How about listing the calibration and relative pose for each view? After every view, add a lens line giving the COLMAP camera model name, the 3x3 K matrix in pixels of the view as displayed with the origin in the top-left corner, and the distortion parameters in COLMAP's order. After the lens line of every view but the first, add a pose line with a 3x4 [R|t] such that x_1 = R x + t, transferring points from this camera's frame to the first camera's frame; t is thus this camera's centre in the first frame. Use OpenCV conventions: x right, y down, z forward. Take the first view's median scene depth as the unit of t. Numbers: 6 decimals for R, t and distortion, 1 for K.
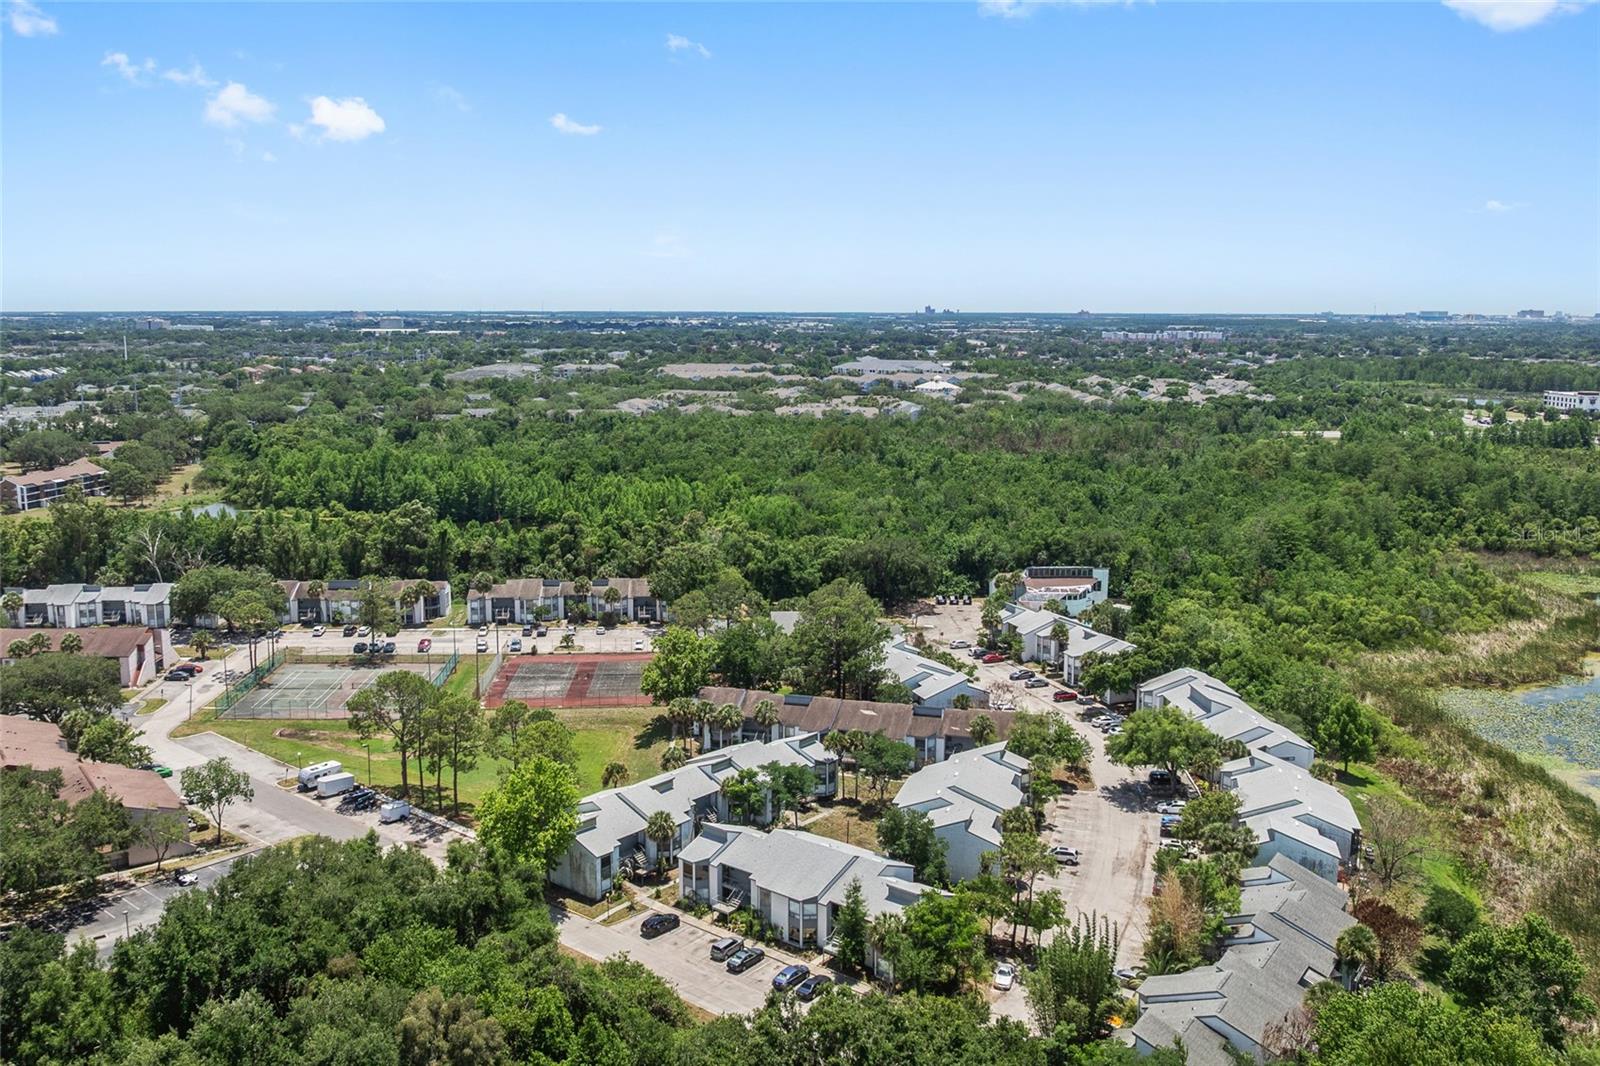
lens RADIAL K [[1353.9, 0, 800.0], [0, 1353.9, 533.0], [0, 0, 1]] dist [-0.001663, -0.009480]
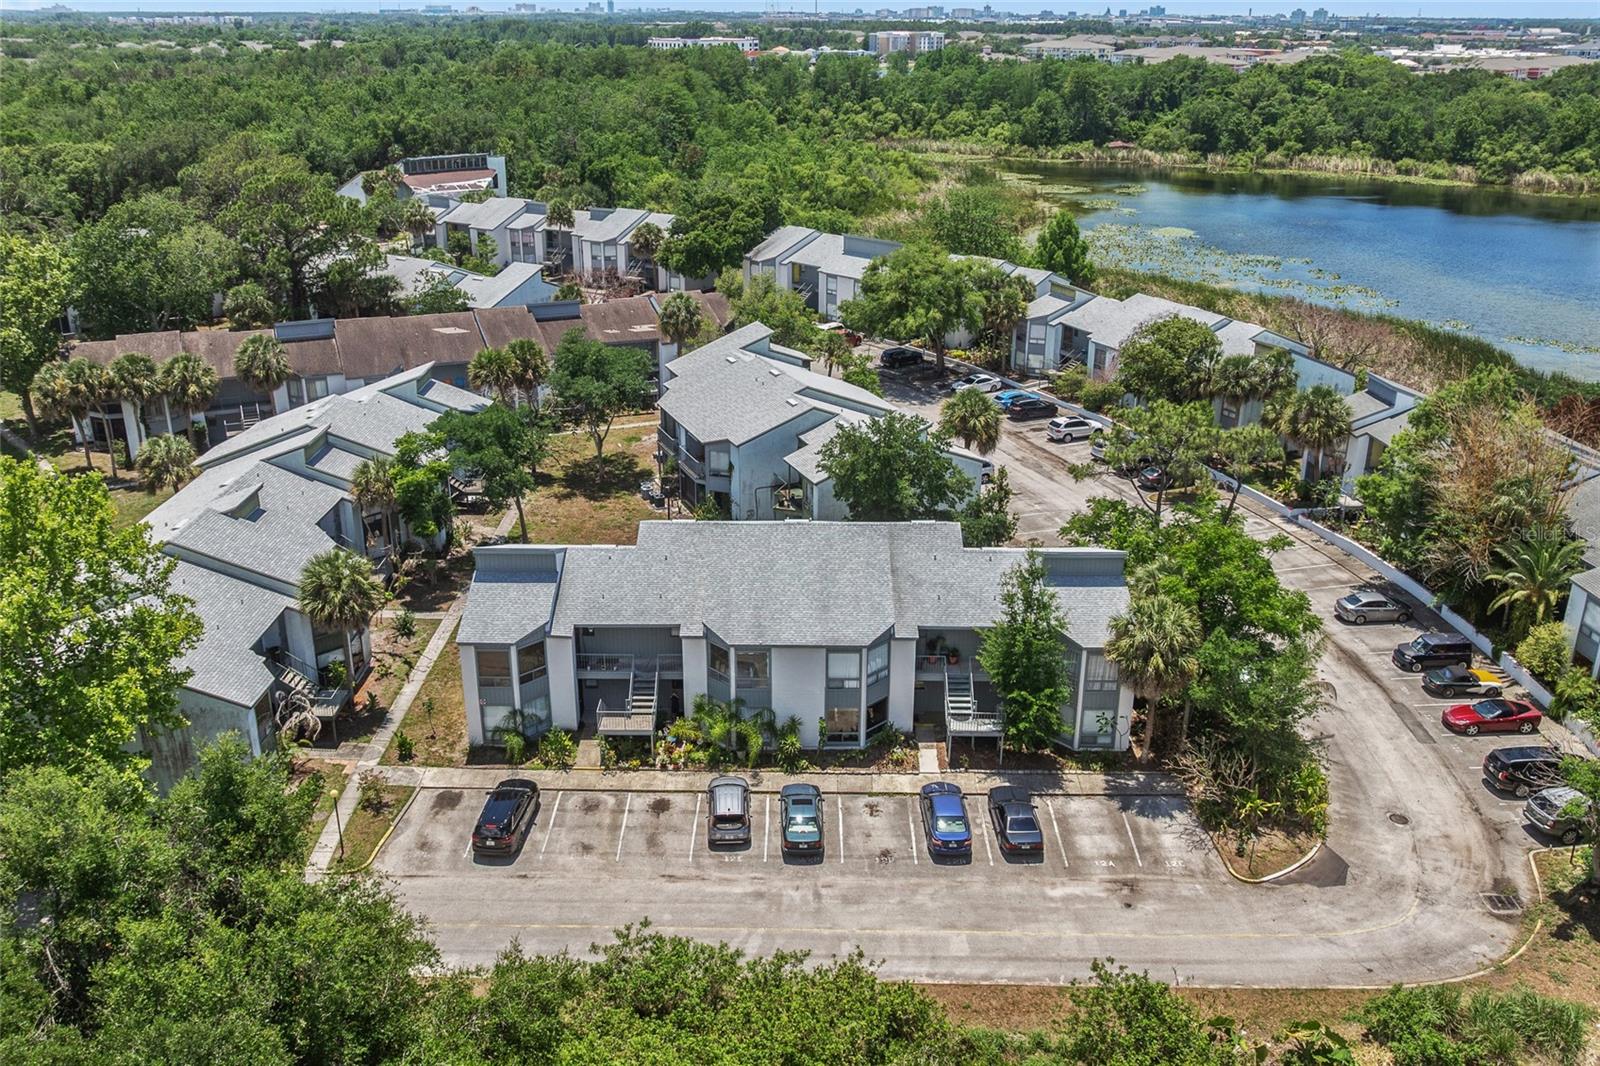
lens RADIAL K [[1332.9, 0, 800.0], [0, 1332.9, 533.0], [0, 0, 1]] dist [-0.012450, -0.015694]
pose [[0.772785, -0.229714, 0.591637, -0.166554], [0.099090, 0.964438, 0.245032, 0.088357], [-0.626885, -0.130731, 0.768066, 0.460962]]
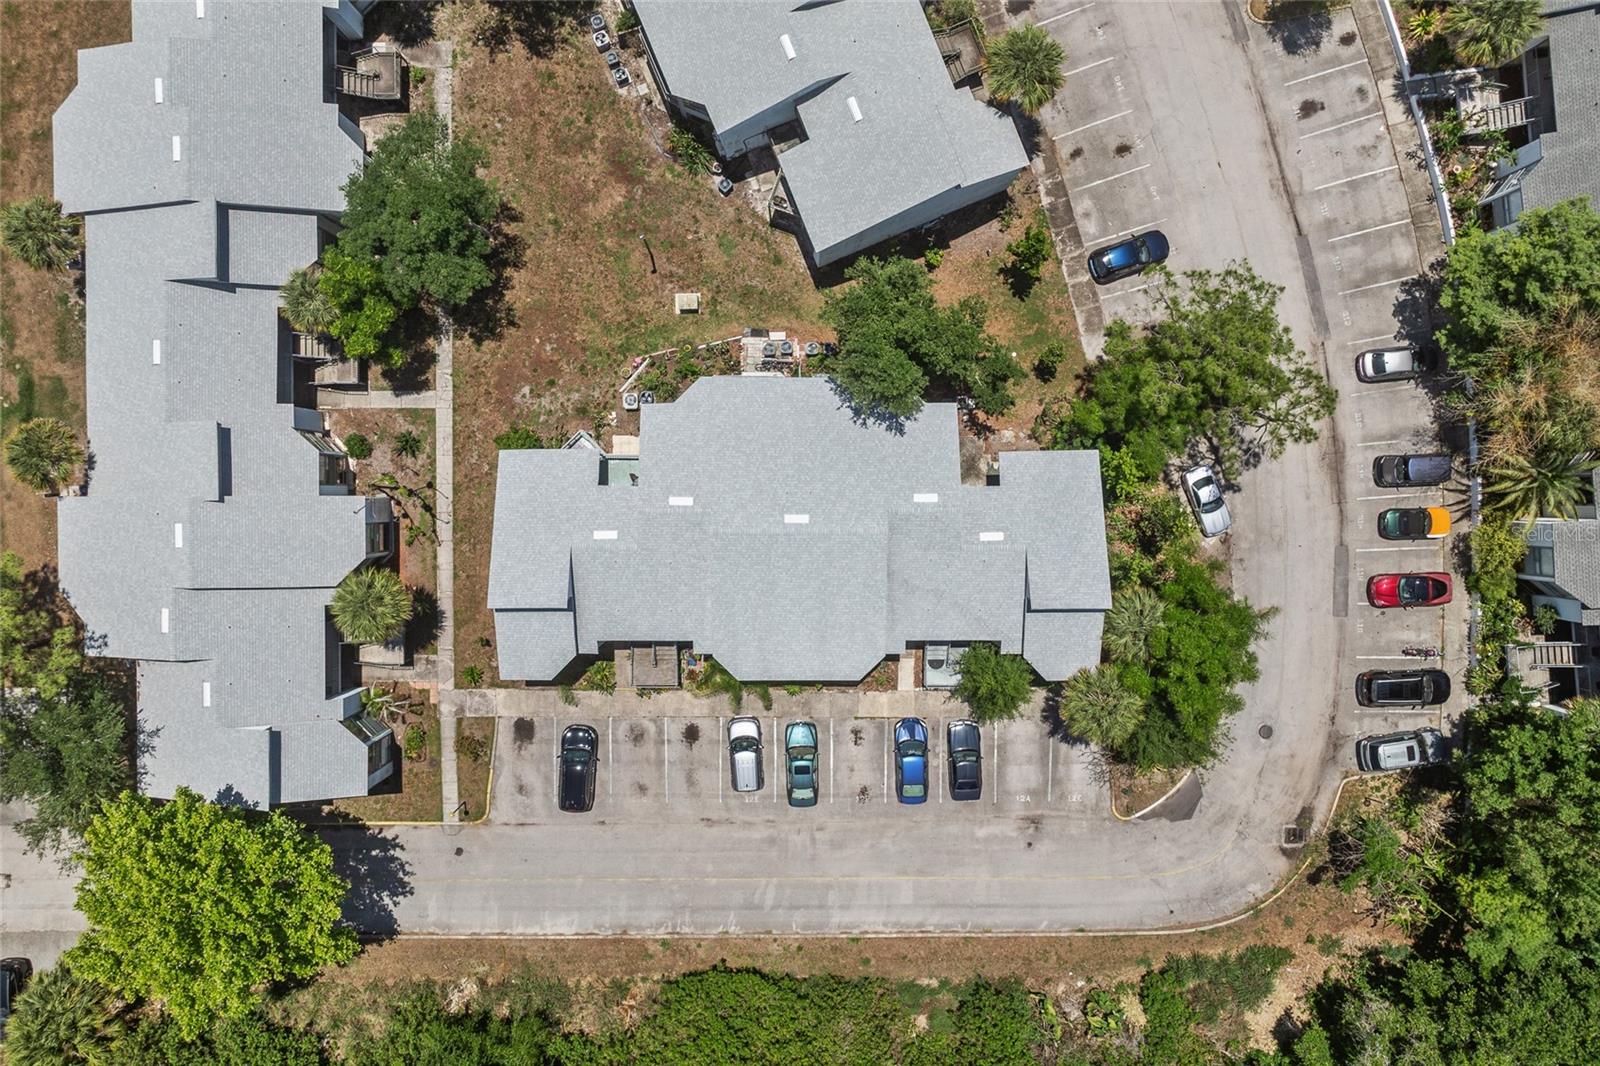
lens RADIAL K [[1332.9, 0, 800.0], [0, 1332.9, 533.0], [0, 0, 1]] dist [-0.012450, -0.015694]
pose [[0.770474, -0.637315, -0.014152, 0.016086], [0.099338, 0.098106, 0.990206, -0.136758], [-0.629684, -0.764333, 0.138898, 0.650475]]
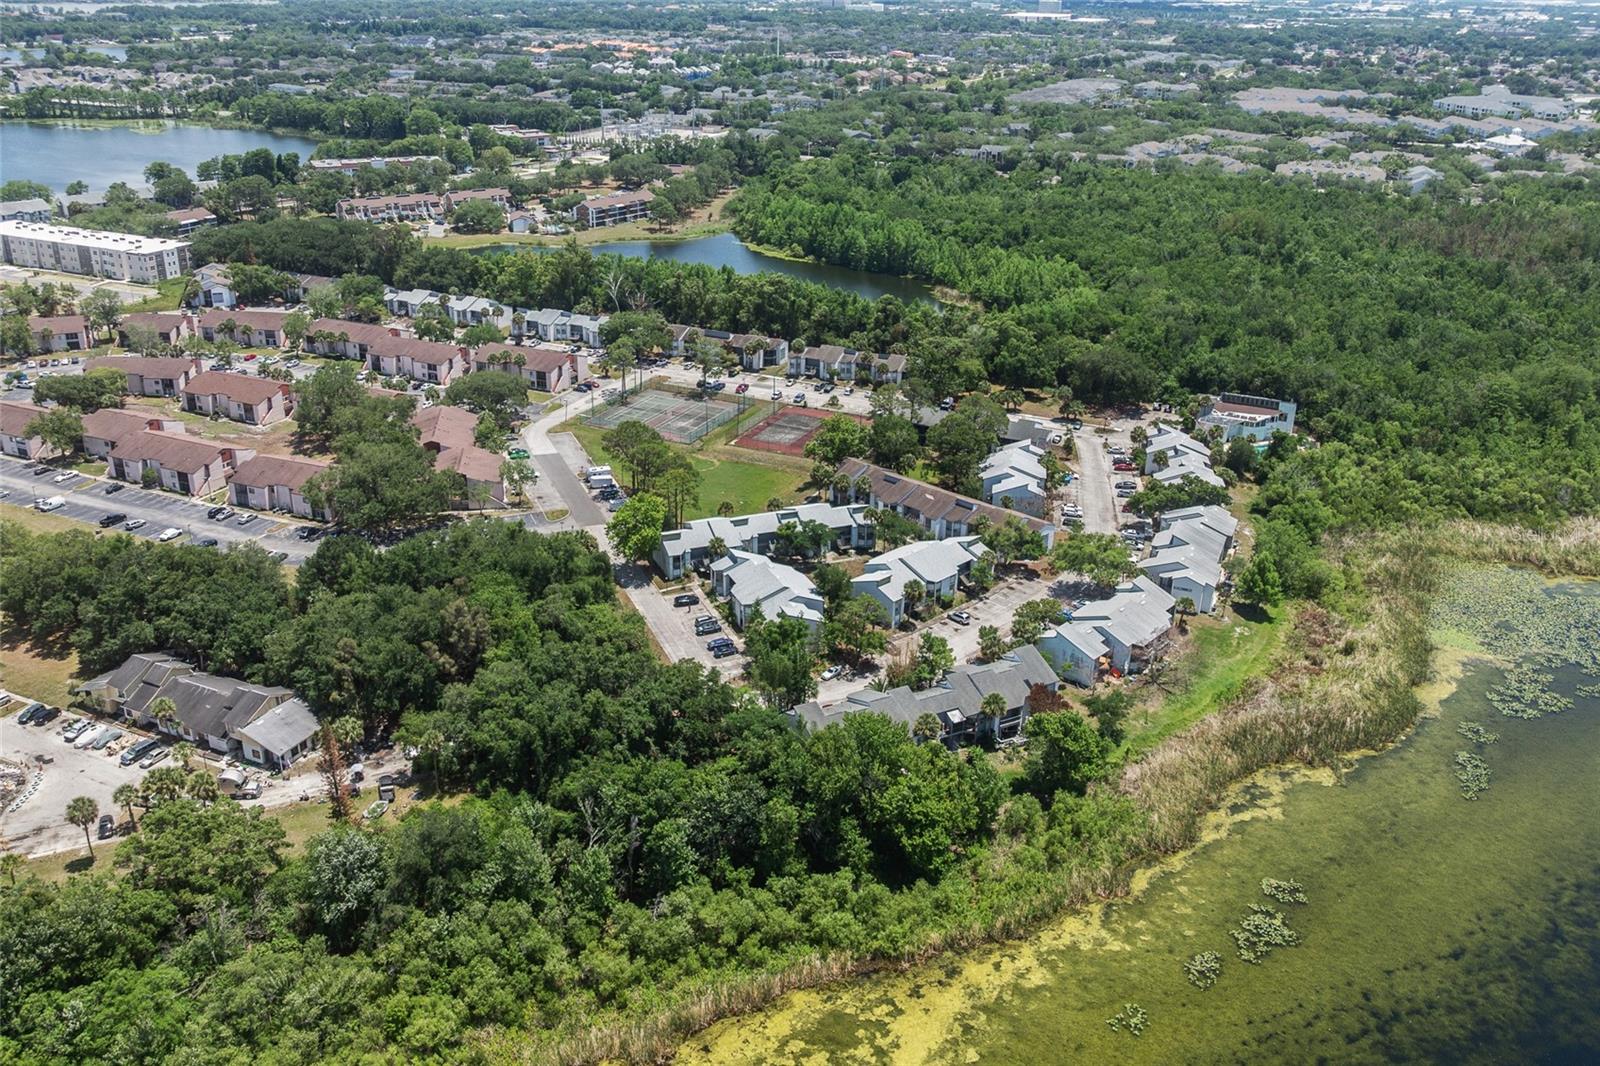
lens RADIAL K [[1332.9, 0, 800.0], [0, 1332.9, 533.0], [0, 0, 1]] dist [-0.012450, -0.015694]
pose [[0.884004, 0.195241, -0.424756, 0.502419], [-0.091183, 0.963171, 0.252955, -0.163418], [0.458500, -0.184883, 0.869250, -0.272471]]
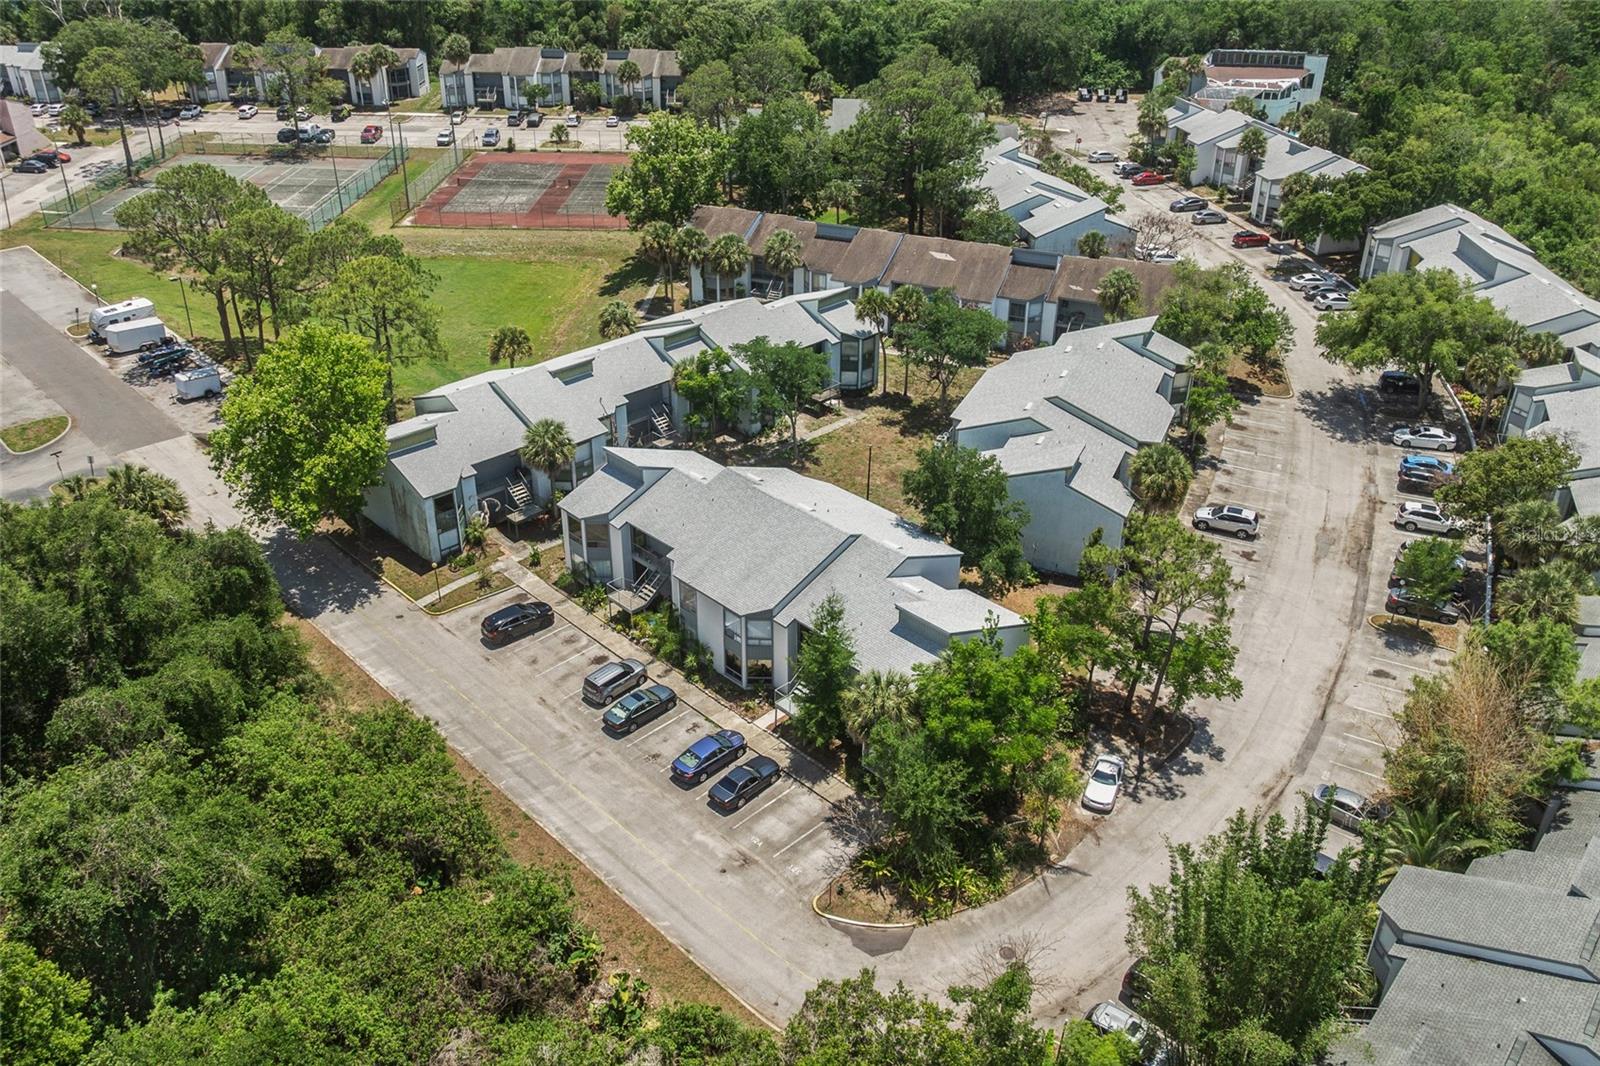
lens RADIAL K [[1332.9, 0, 800.0], [0, 1332.9, 533.0], [0, 0, 1]] dist [-0.012450, -0.015694]
pose [[0.993775, 0.060015, -0.093864, 0.047848], [-0.023494, 0.936452, 0.350008, 0.033922], [0.108905, -0.345624, 0.932032, 0.337821]]
